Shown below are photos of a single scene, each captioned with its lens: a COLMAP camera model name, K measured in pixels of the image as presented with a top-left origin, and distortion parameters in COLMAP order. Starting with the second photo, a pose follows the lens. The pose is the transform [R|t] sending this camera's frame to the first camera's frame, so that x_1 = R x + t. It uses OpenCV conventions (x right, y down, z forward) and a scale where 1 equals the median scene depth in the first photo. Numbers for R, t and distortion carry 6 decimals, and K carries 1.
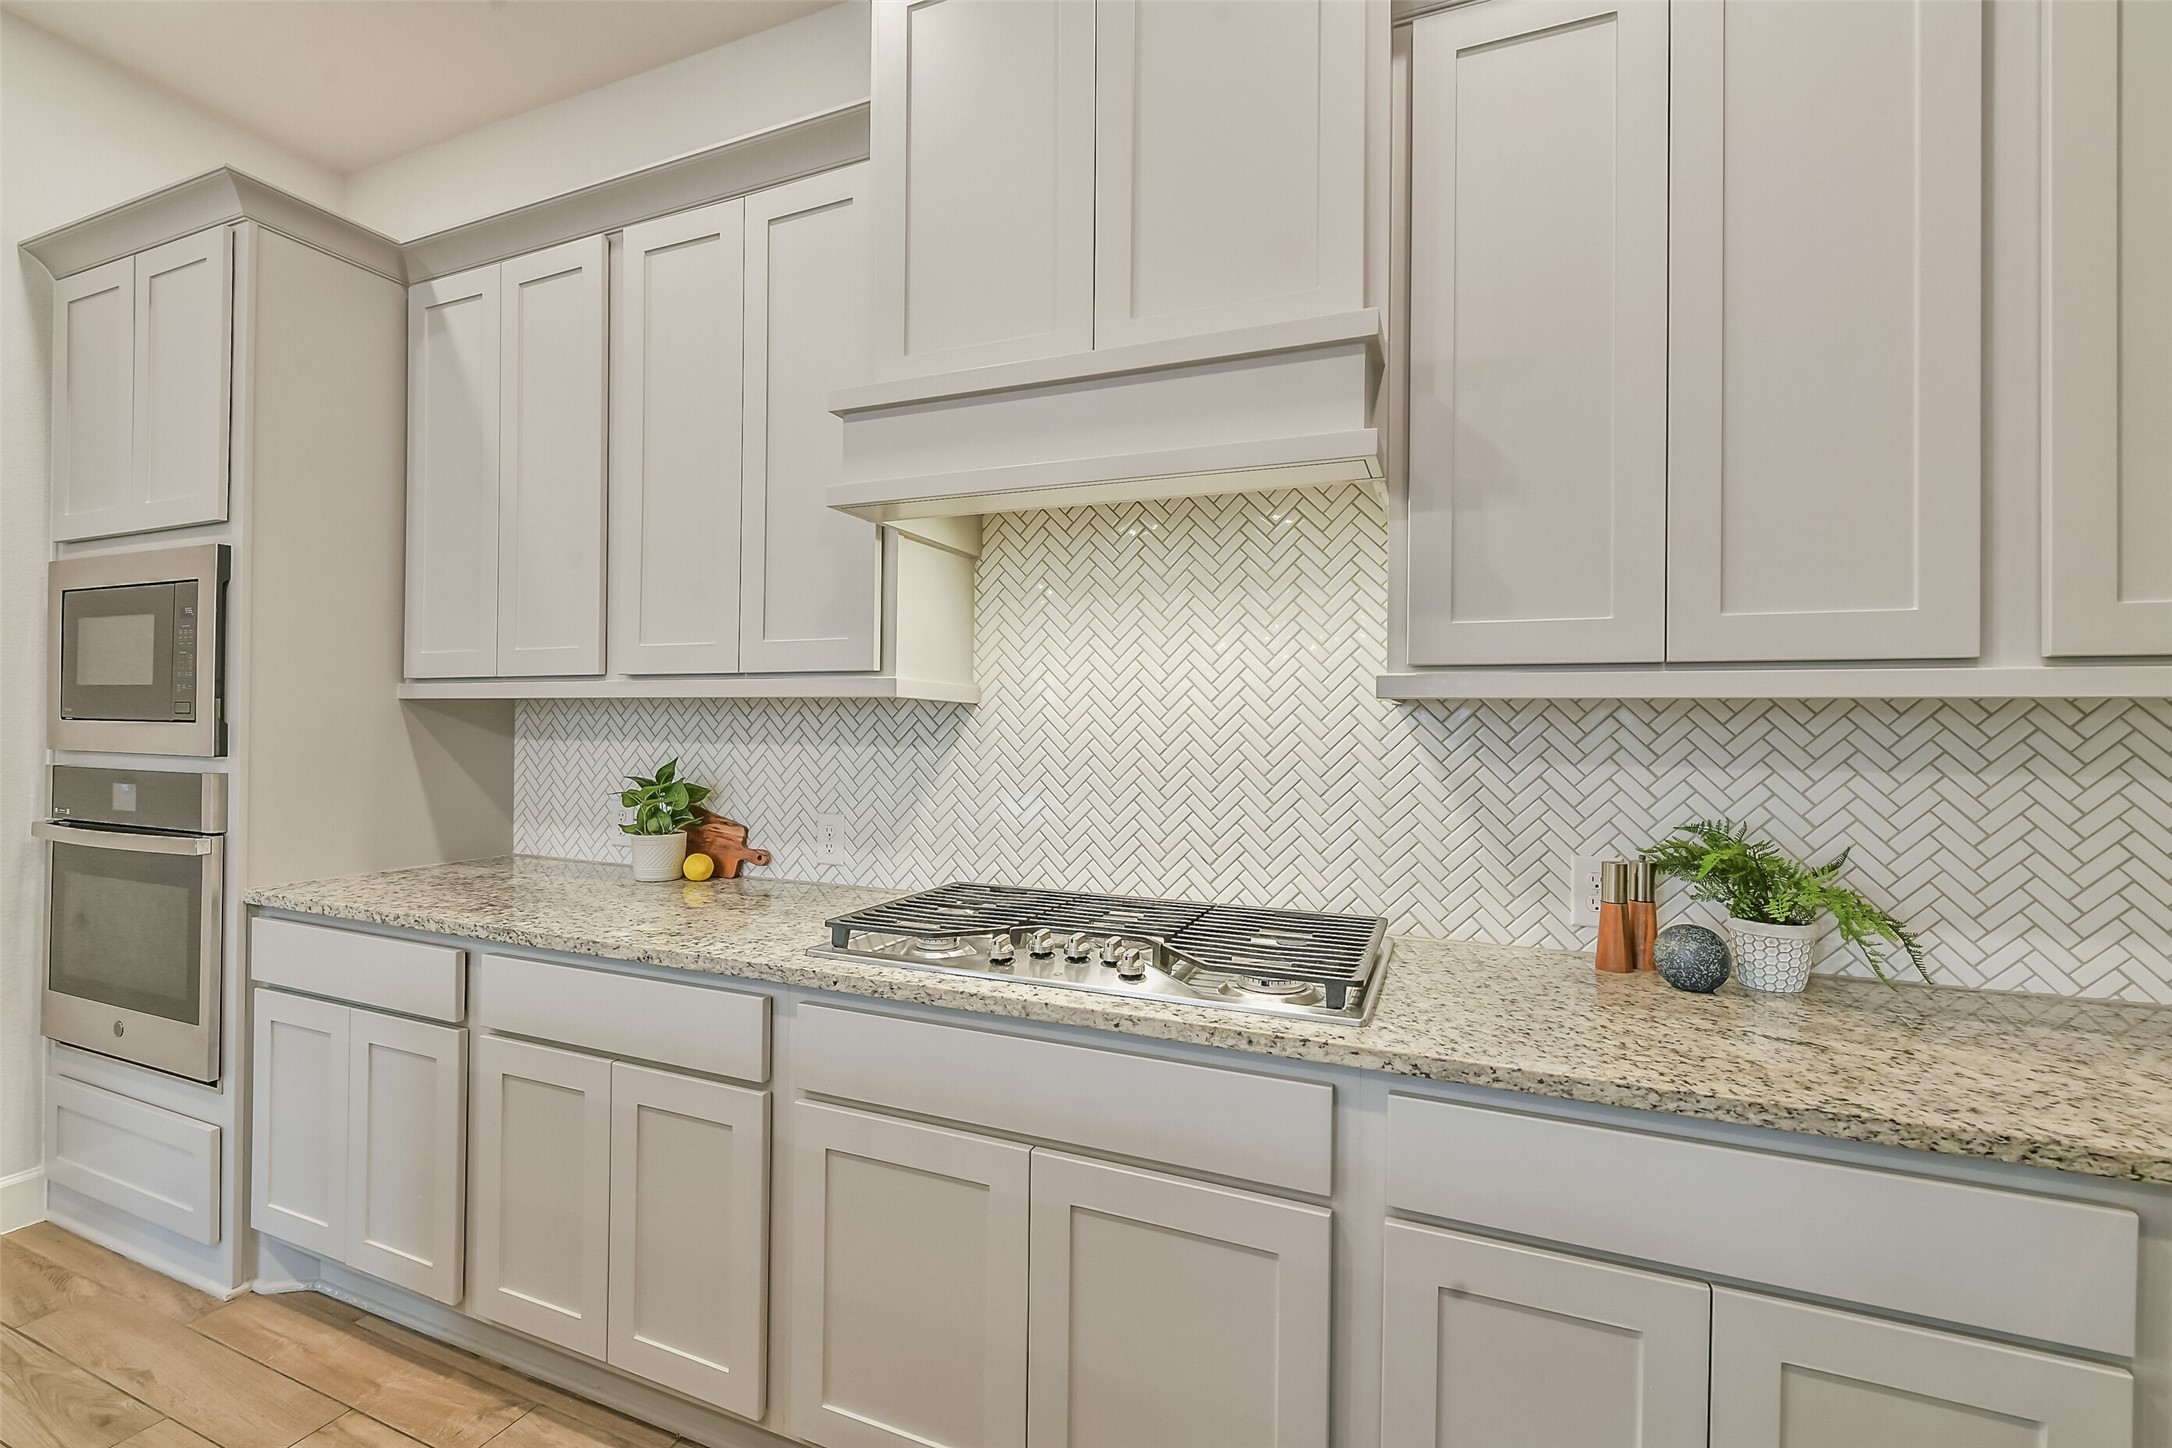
lens RADIAL K [[929.4, 0, 1081.4], [0, 929.4, 721.7], [0, 0, 1]] dist [-0.002003, -0.000387]
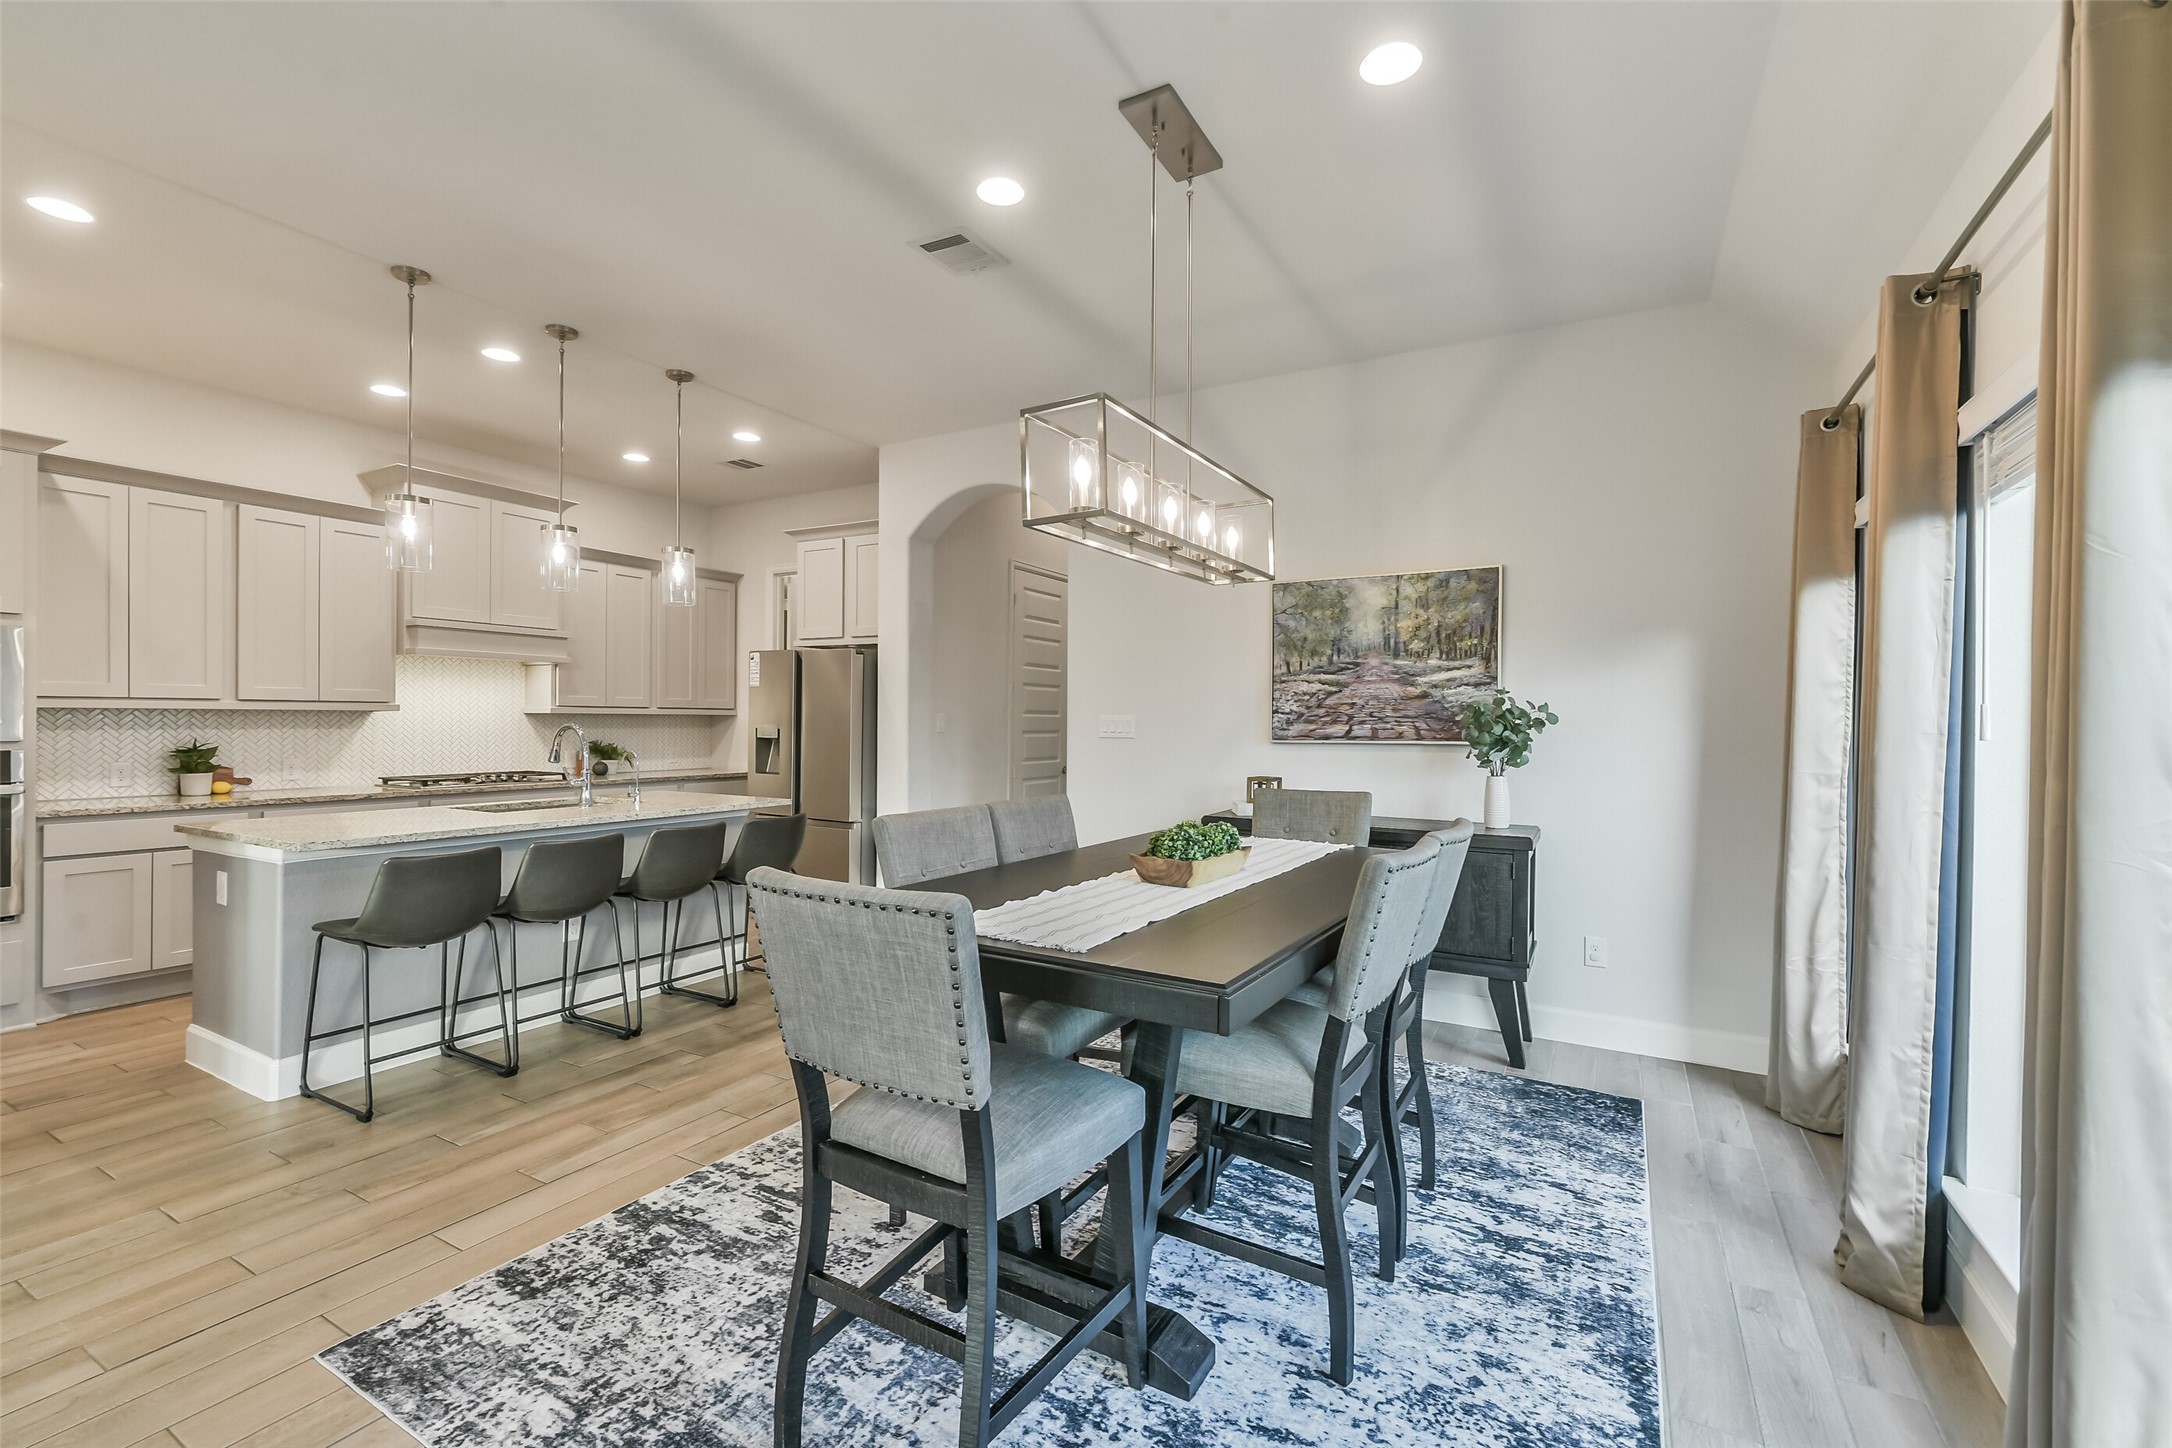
lens RADIAL K [[929.4, 0, 1081.4], [0, 929.4, 721.7], [0, 0, 1]] dist [-0.002003, -0.000387]
pose [[0.113566, -0.012762, 0.993449, -2.473656], [-0.011874, 0.999829, 0.014201, -0.051162], [-0.993460, -0.013409, 0.113395, -1.288809]]
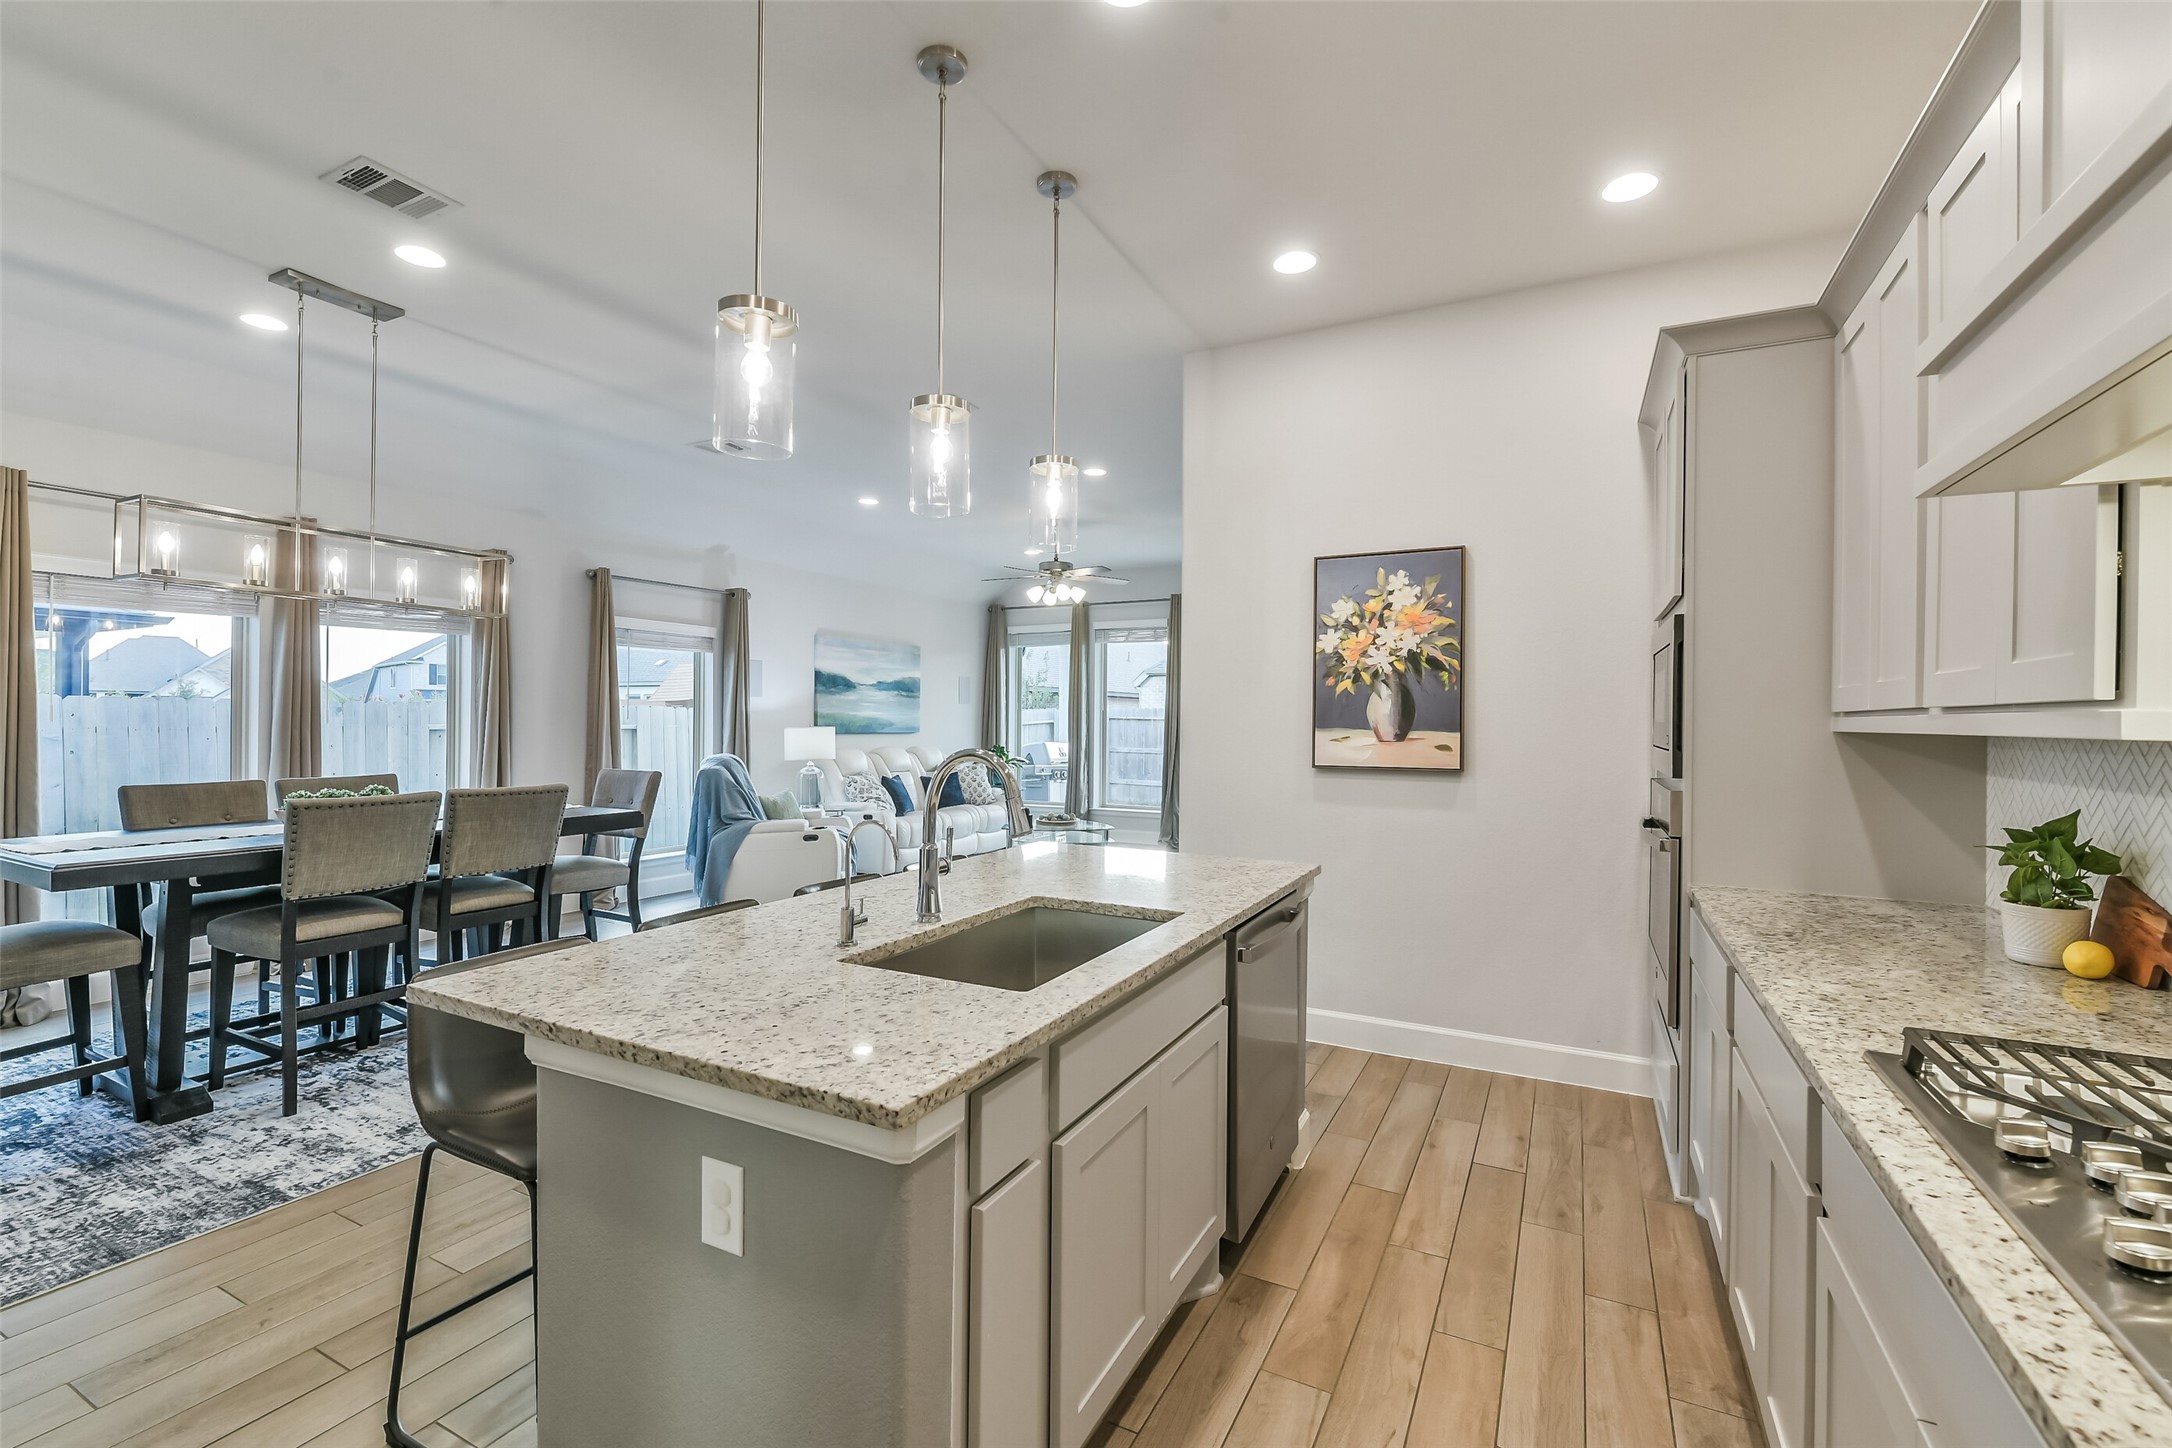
lens RADIAL K [[934.1, 0, 1093.1], [0, 934.1, 720.2], [0, 0, 1]] dist [-0.000527, -0.000149]
pose [[-0.072401, -0.009601, -0.997329, 0.422543], [-0.005154, 0.999944, -0.009252, -0.026616], [0.997362, 0.004471, -0.072446, 0.274380]]
